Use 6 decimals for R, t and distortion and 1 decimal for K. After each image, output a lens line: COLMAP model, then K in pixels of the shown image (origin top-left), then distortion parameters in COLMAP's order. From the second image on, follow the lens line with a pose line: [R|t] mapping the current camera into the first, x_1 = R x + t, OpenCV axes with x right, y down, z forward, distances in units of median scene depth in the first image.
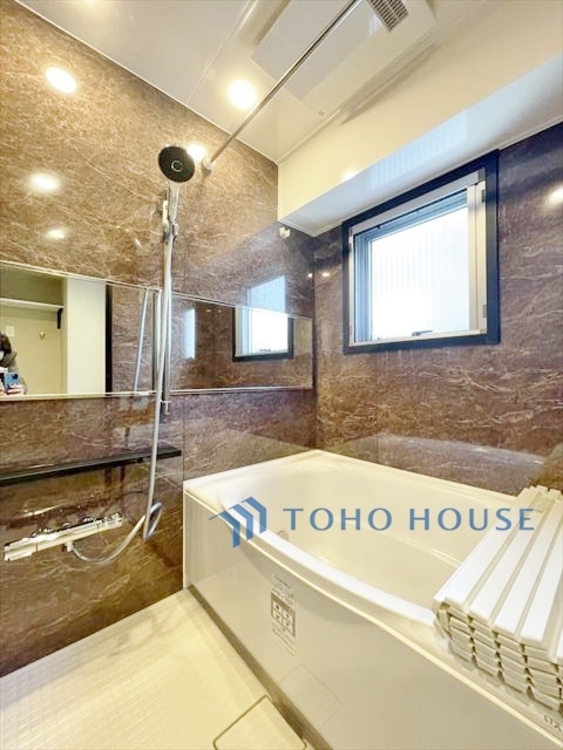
lens RADIAL K [[303.1, 0, 283.4], [0, 303.1, 376.2], [0, 0, 1]] dist [-0.004779, 0.000525]
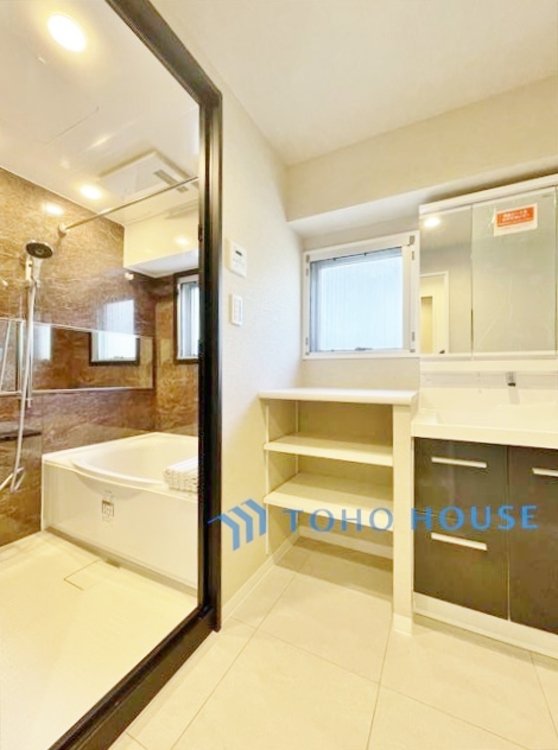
lens RADIAL K [[304.4, 0, 277.7], [0, 304.4, 373.5], [0, 0, 1]] dist [0.000817, -0.001055]
pose [[0.934990, 0.004509, 0.354646, 0.166023], [-0.005092, 0.999987, 0.000712, -0.036024], [-0.354638, -0.002471, 0.935000, -0.617138]]
